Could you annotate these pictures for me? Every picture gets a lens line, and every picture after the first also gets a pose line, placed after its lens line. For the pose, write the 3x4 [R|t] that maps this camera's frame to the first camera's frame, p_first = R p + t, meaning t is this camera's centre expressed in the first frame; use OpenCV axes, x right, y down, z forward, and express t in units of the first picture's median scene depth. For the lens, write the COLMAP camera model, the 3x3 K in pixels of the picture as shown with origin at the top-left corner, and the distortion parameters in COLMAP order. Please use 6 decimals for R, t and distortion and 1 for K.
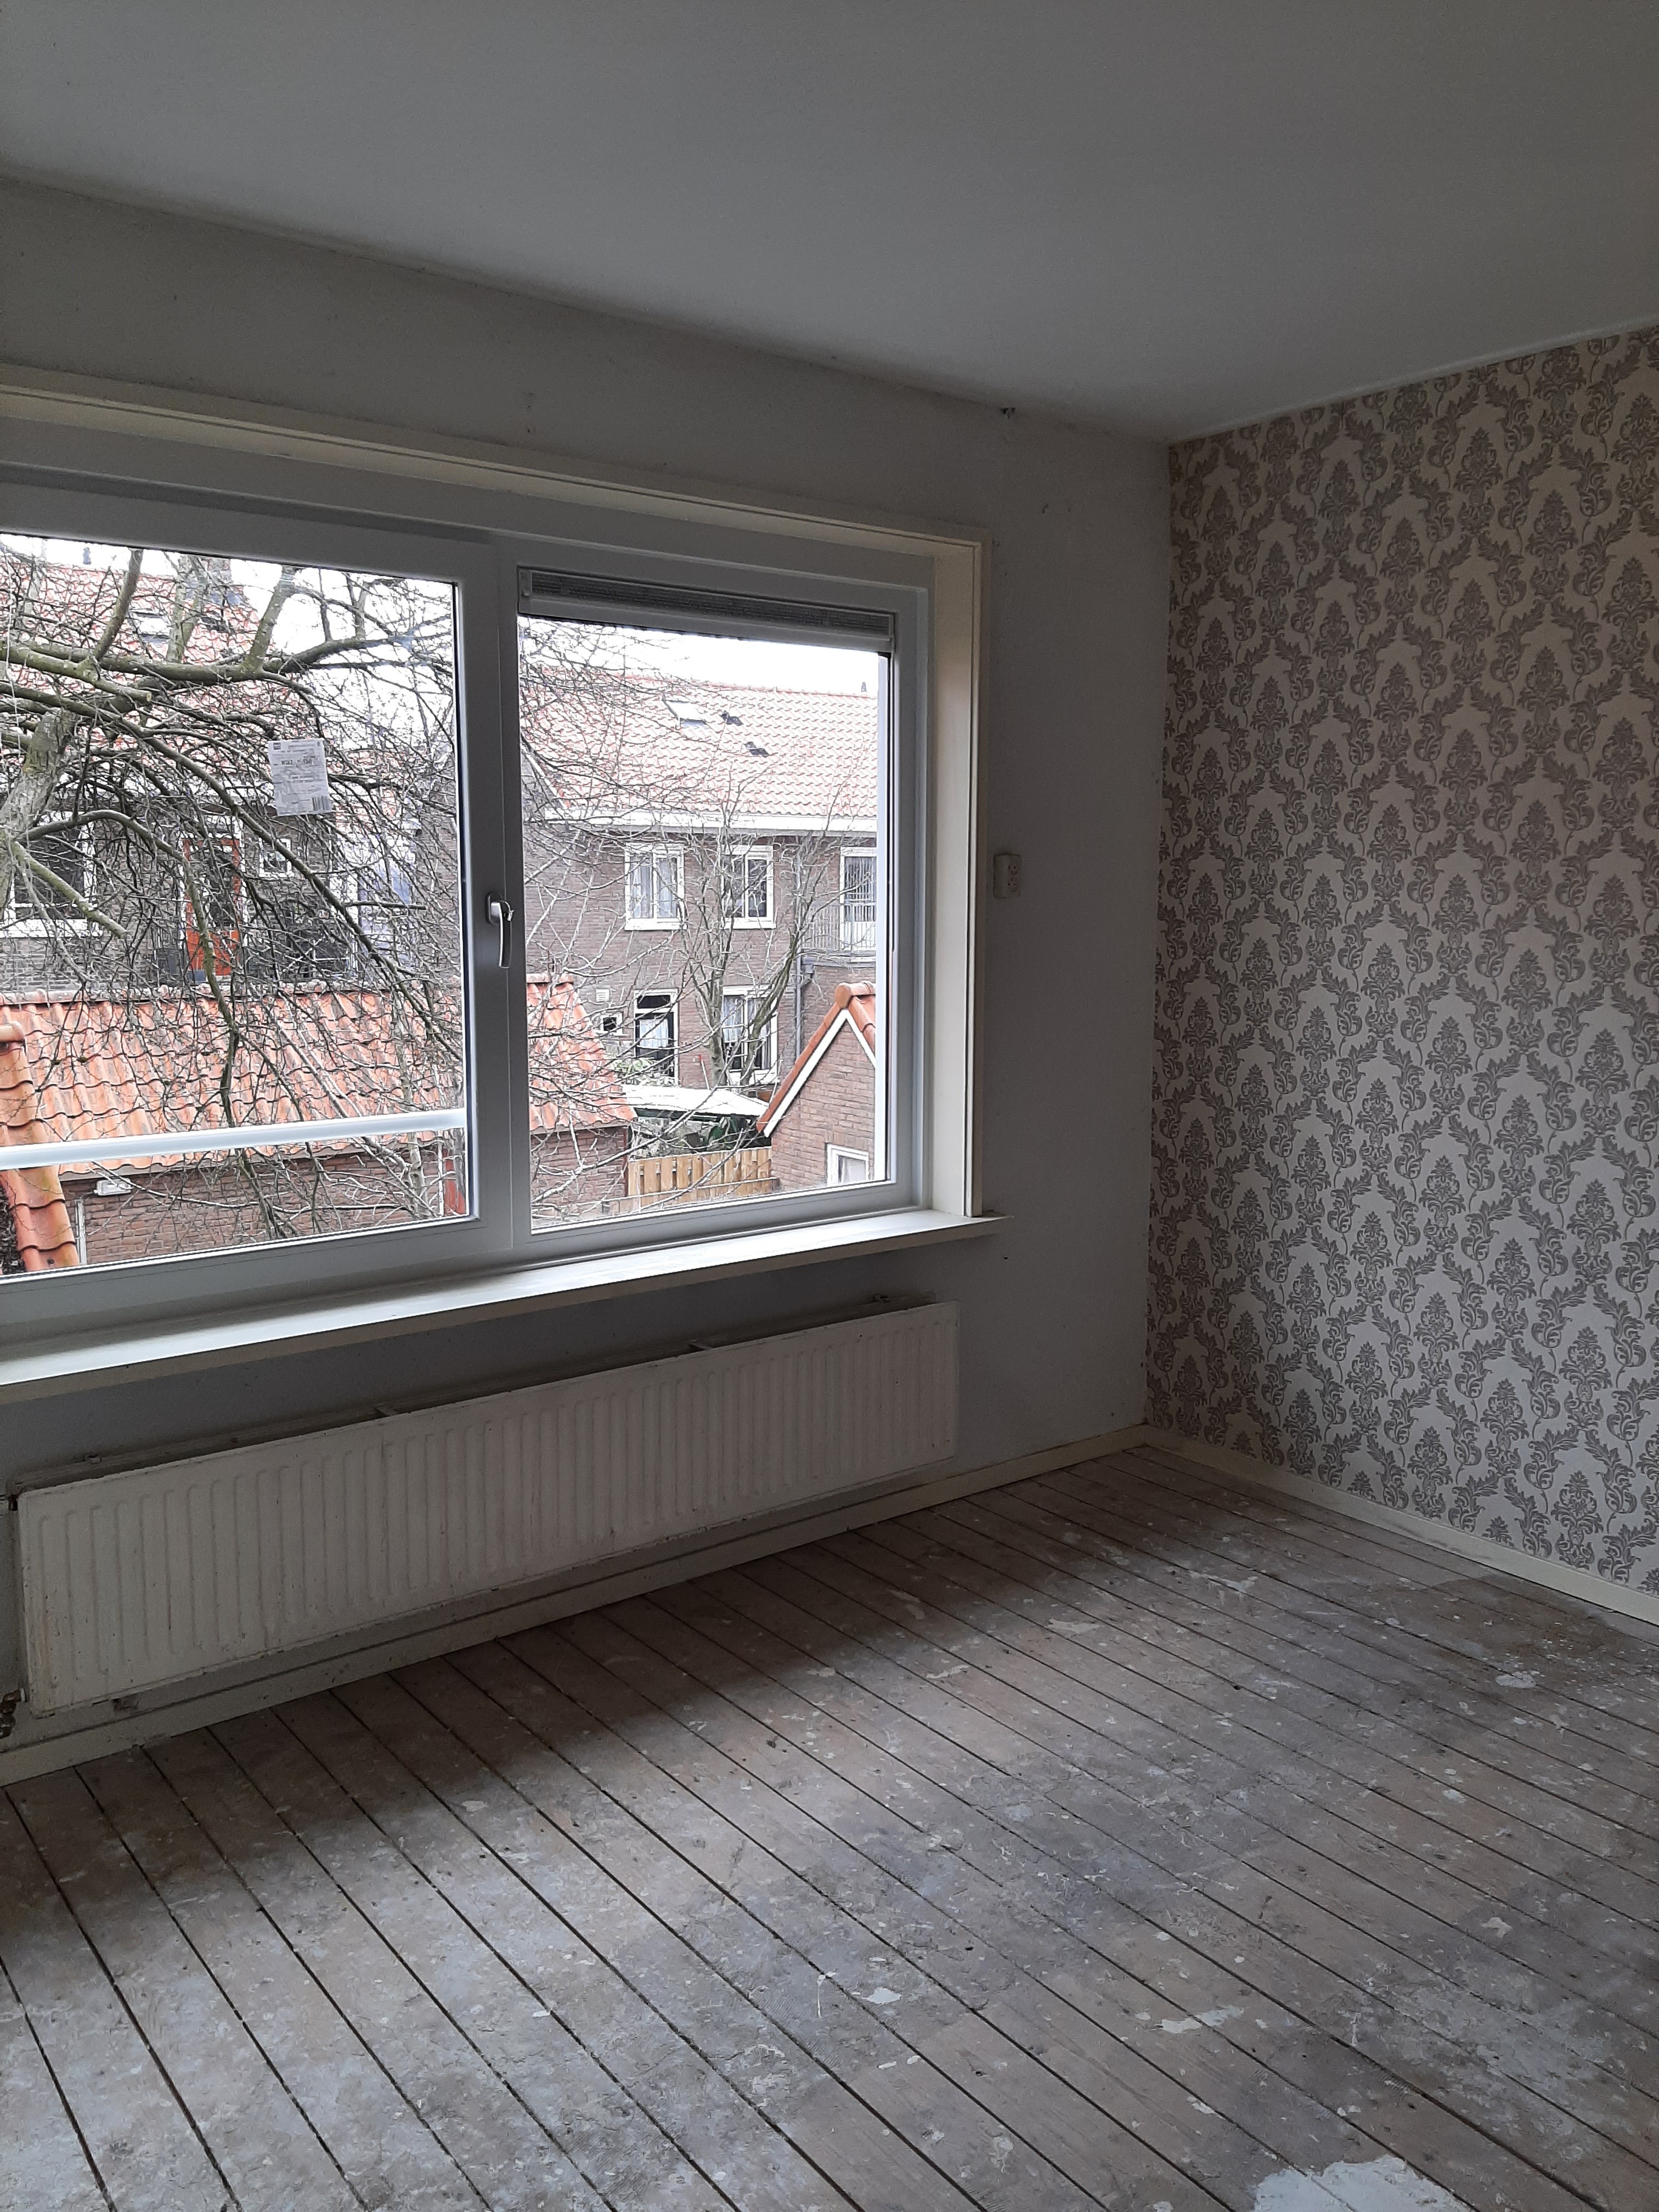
lens RADIAL K [[1718.7, 0, 839.1], [0, 1718.7, 1108.4], [0, 0, 1]] dist [0.042278, -0.078198]
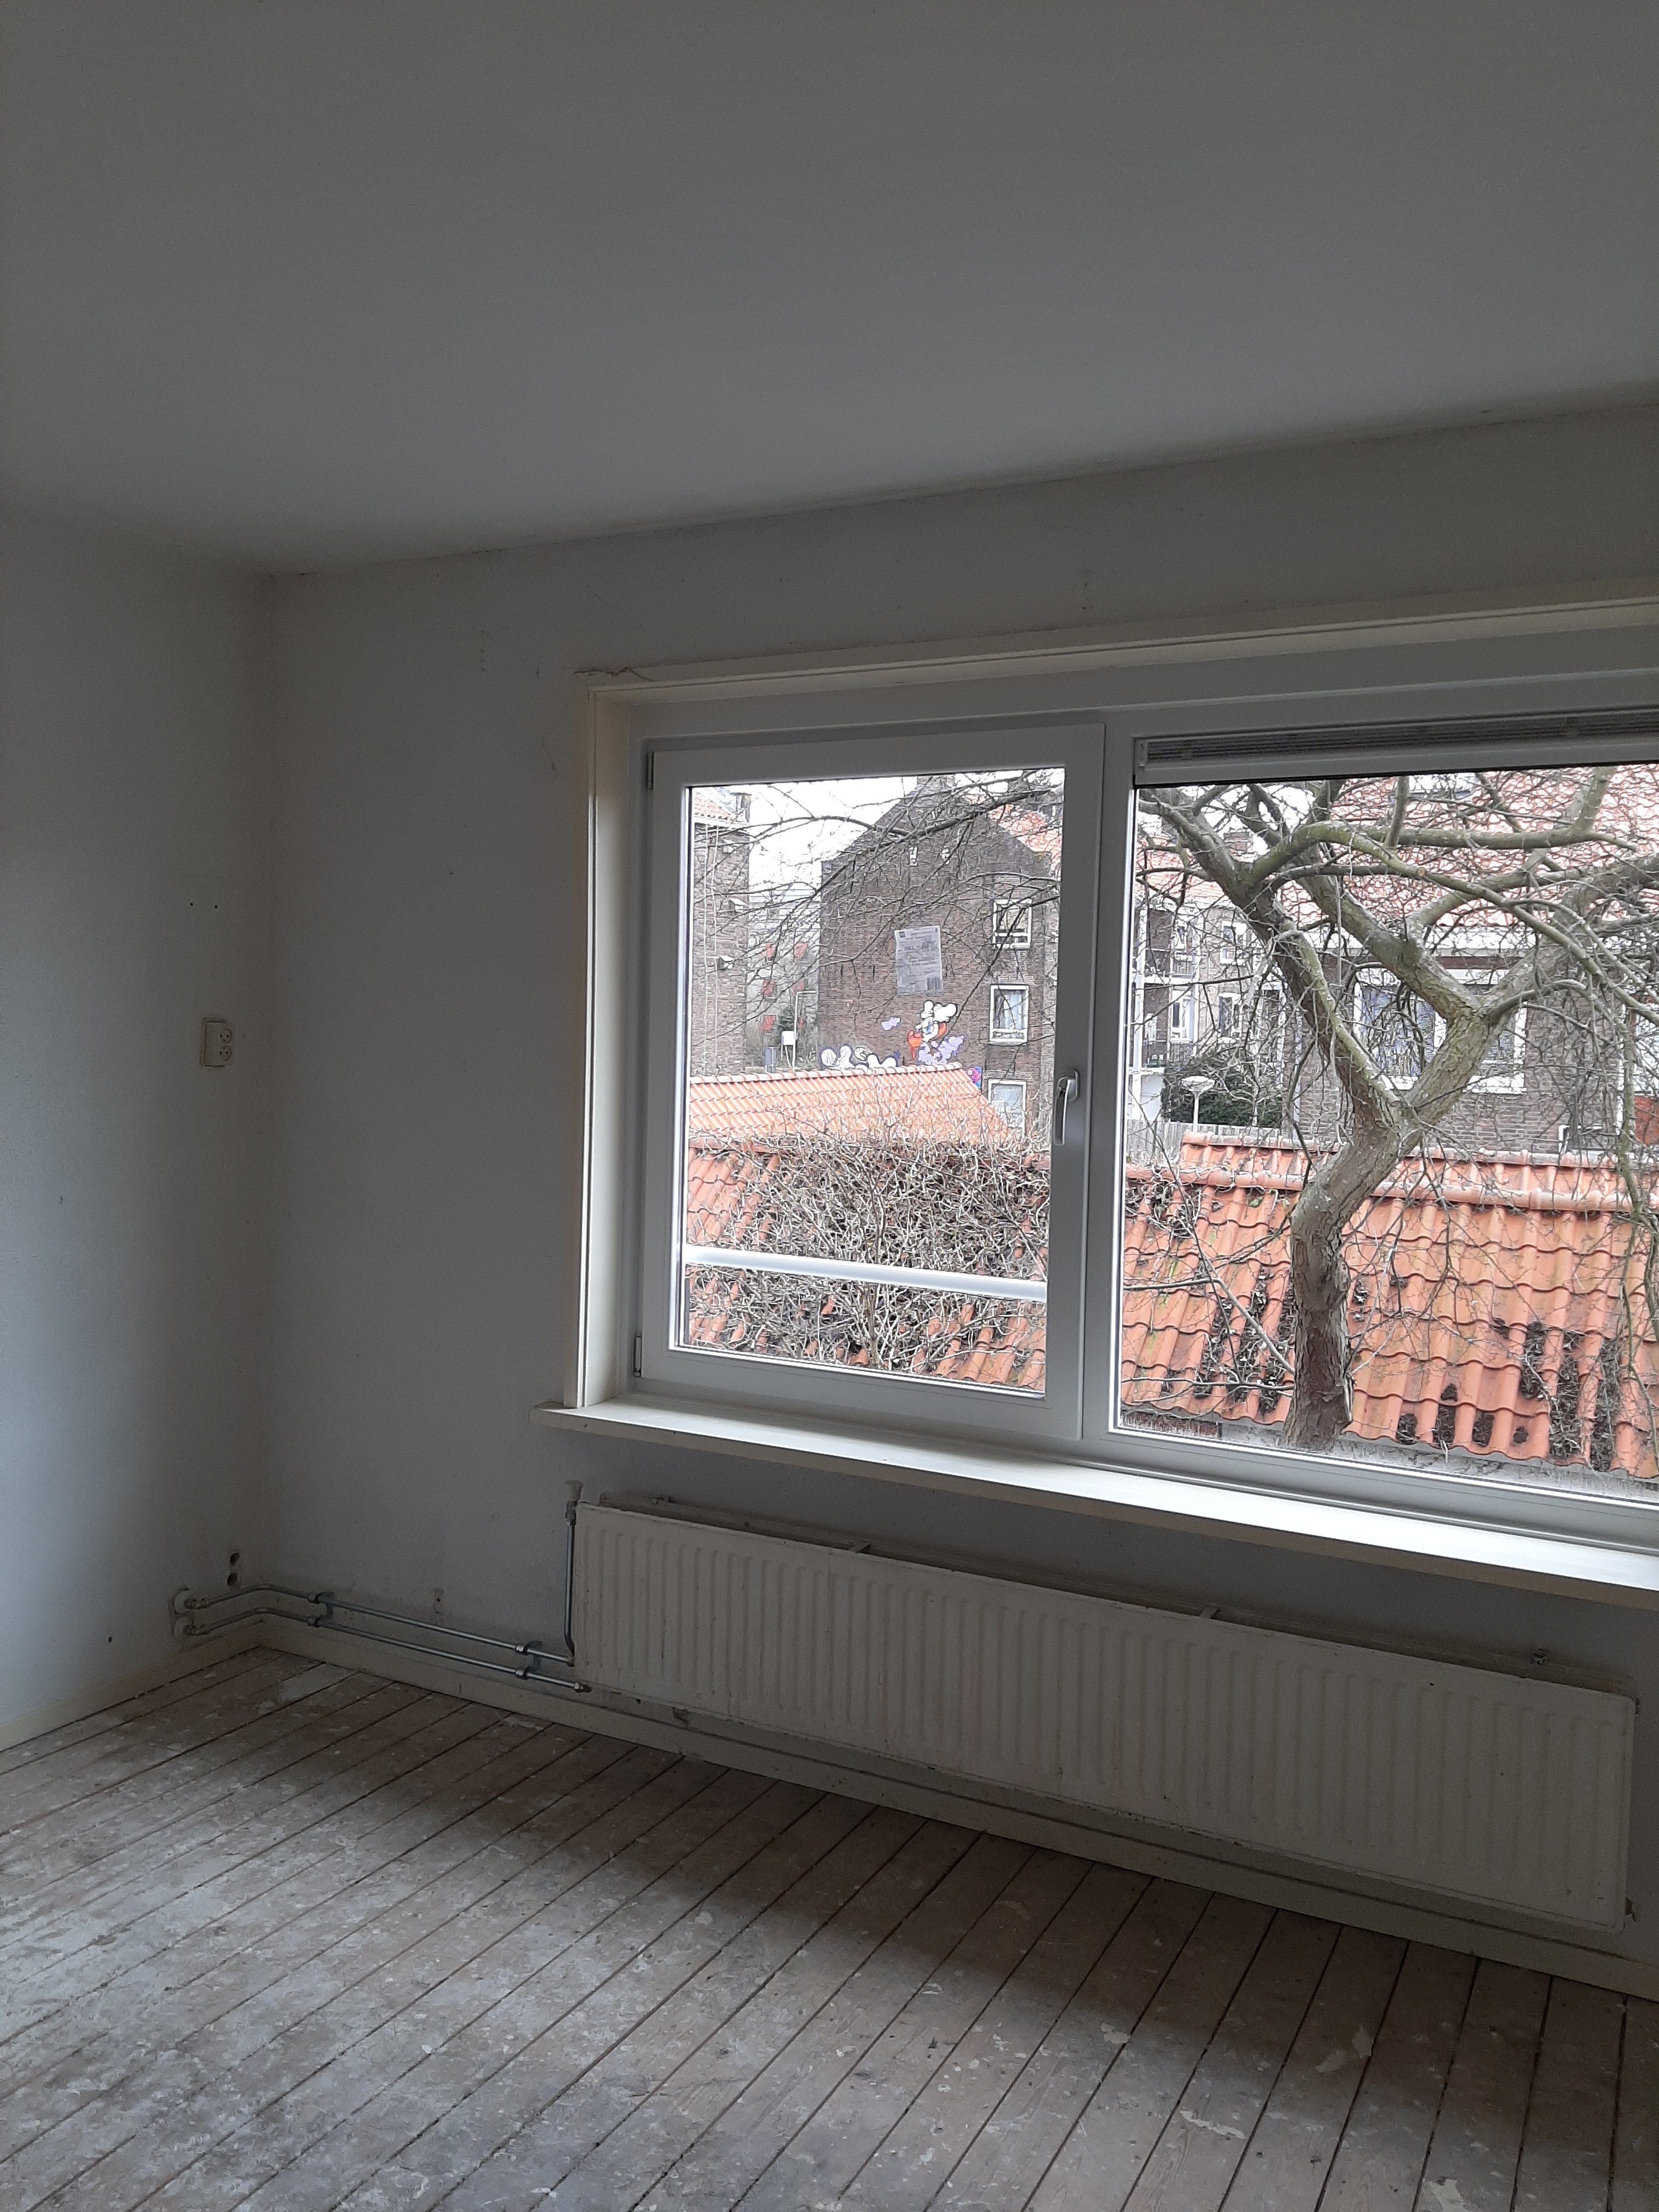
lens RADIAL K [[1718.7, 0, 839.1], [0, 1718.7, 1108.4], [0, 0, 1]] dist [0.042278, -0.078198]
pose [[0.415610, 0.050711, -0.908128, 0.708279], [-0.151784, 0.988311, -0.014277, -0.076681], [0.896789, 0.143773, 0.418448, 0.528650]]
